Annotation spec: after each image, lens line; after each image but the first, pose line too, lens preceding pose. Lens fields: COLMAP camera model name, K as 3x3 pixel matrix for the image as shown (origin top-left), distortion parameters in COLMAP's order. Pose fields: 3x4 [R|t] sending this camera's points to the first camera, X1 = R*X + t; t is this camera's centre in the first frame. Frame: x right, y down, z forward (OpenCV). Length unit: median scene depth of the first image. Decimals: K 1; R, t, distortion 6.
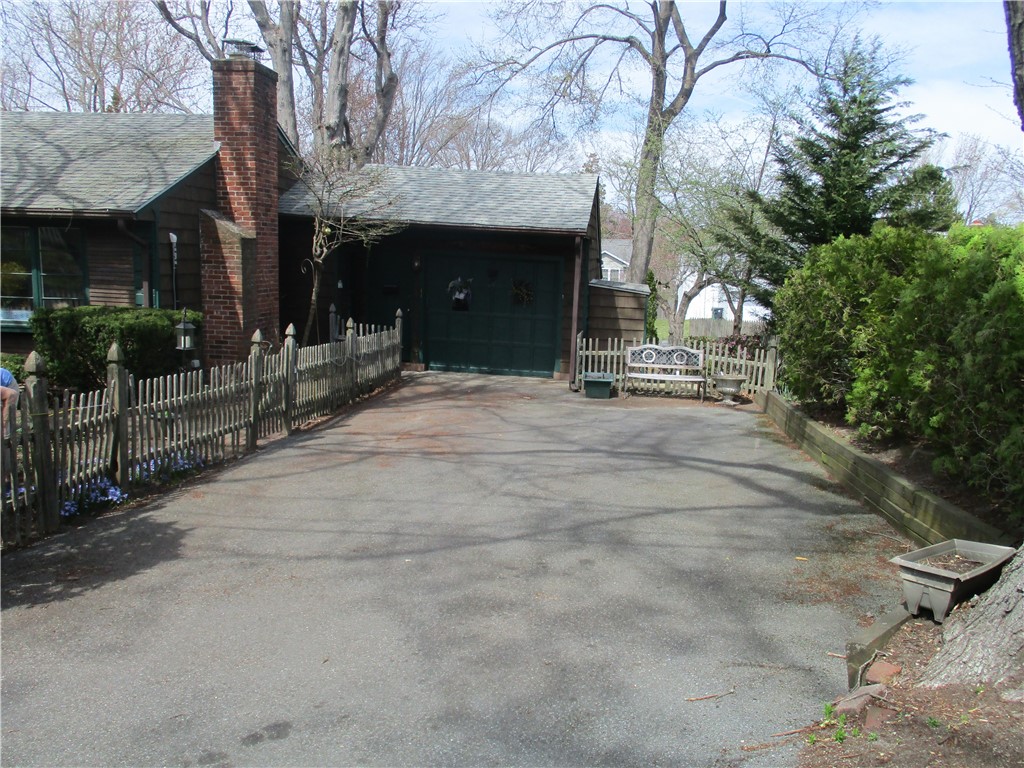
lens RADIAL K [[859.3, 0, 512.7], [0, 859.3, 388.9], [0, 0, 1]] dist [-0.003792, -0.025643]
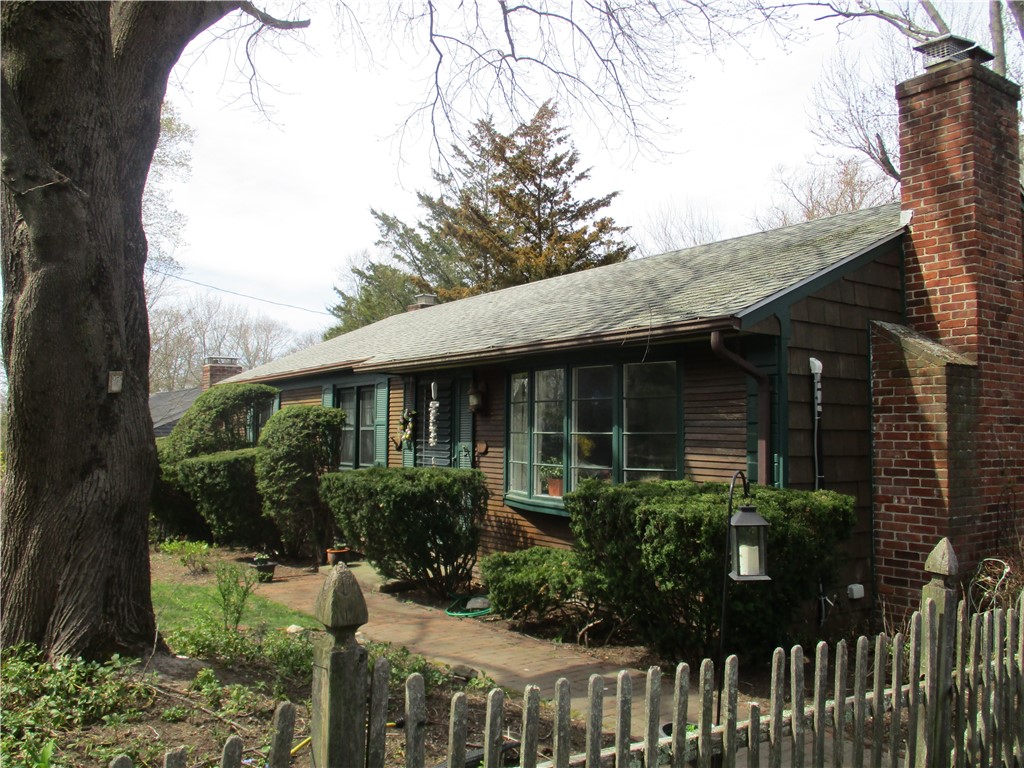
lens RADIAL K [[859.3, 0, 511.2], [0, 859.3, 393.5], [0, 0, 1]] dist [-0.003792, -0.025643]
pose [[0.684947, -0.060036, -0.726115, -0.111786], [-0.101672, 0.978972, -0.176850, -0.033490], [0.721464, 0.194959, 0.664441, 0.442792]]
